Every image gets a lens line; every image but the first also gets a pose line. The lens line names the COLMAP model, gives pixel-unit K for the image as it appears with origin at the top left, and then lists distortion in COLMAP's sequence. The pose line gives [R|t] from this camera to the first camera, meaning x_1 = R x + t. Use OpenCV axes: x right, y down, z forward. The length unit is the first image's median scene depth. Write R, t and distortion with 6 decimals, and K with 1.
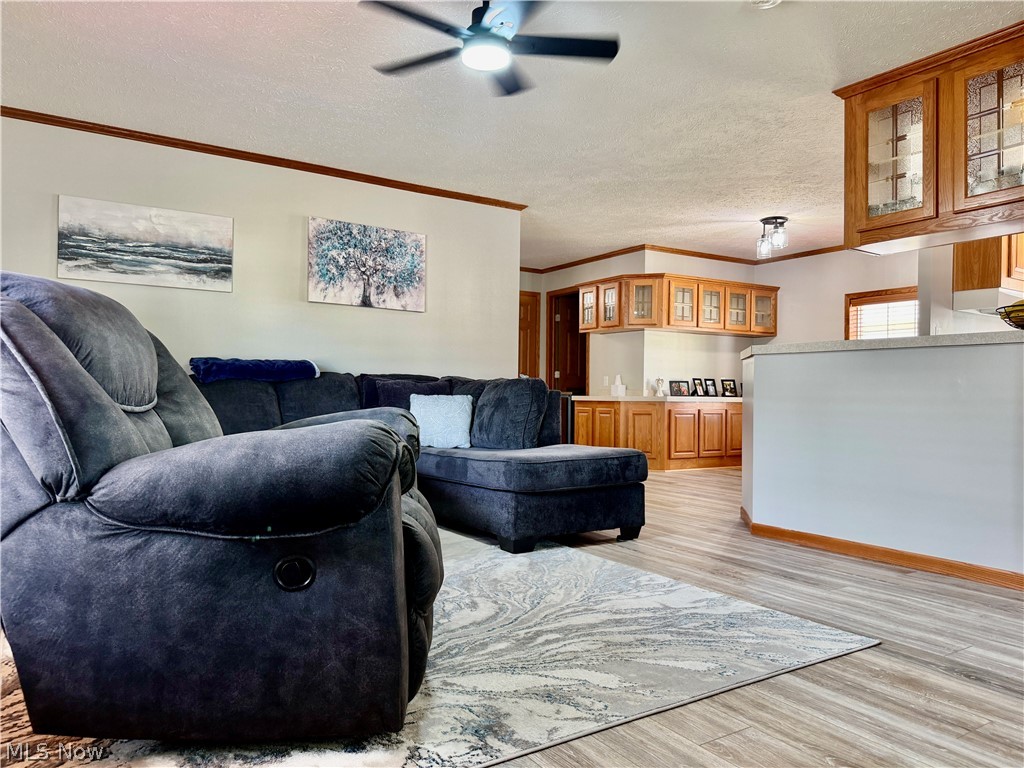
lens RADIAL K [[725.9, 0, 512.0], [0, 725.9, 384.0], [0, 0, 1]] dist [0.145510, -0.221711]
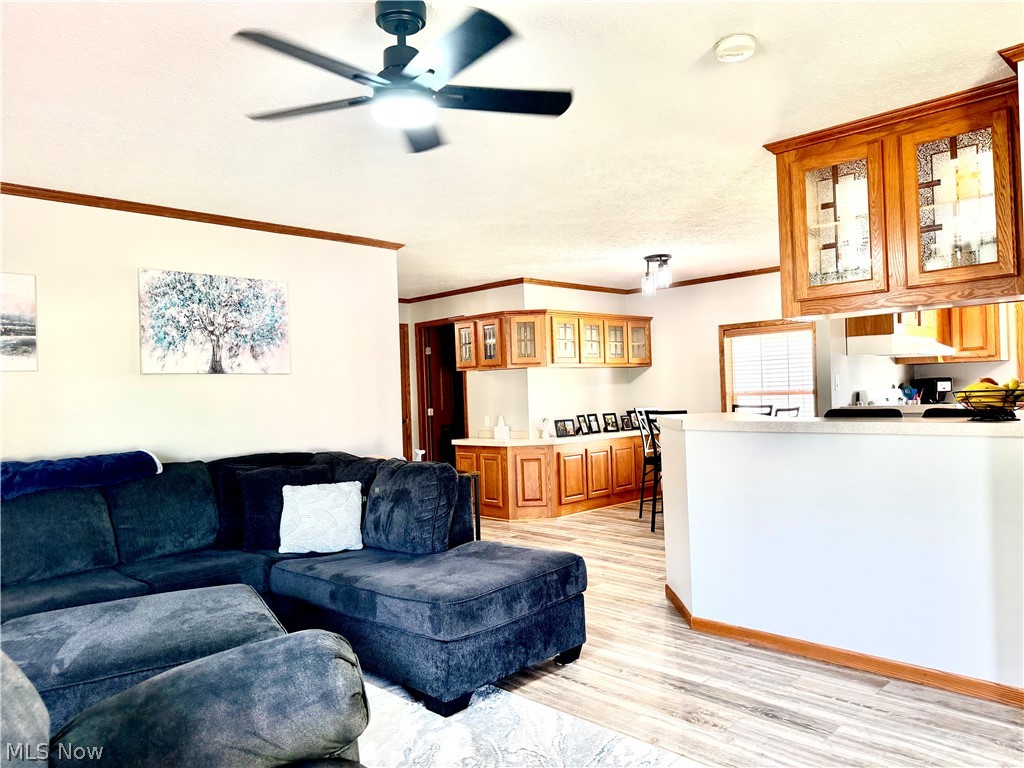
lens RADIAL K [[727.1, 0, 512.0], [0, 727.1, 384.0], [0, 0, 1]] dist [0.166147, -0.359606]
pose [[0.977012, -0.043546, 0.208690, -0.049423], [0.044101, 0.999025, 0.001995, -0.080213], [-0.208574, 0.007254, 0.977980, 0.120652]]
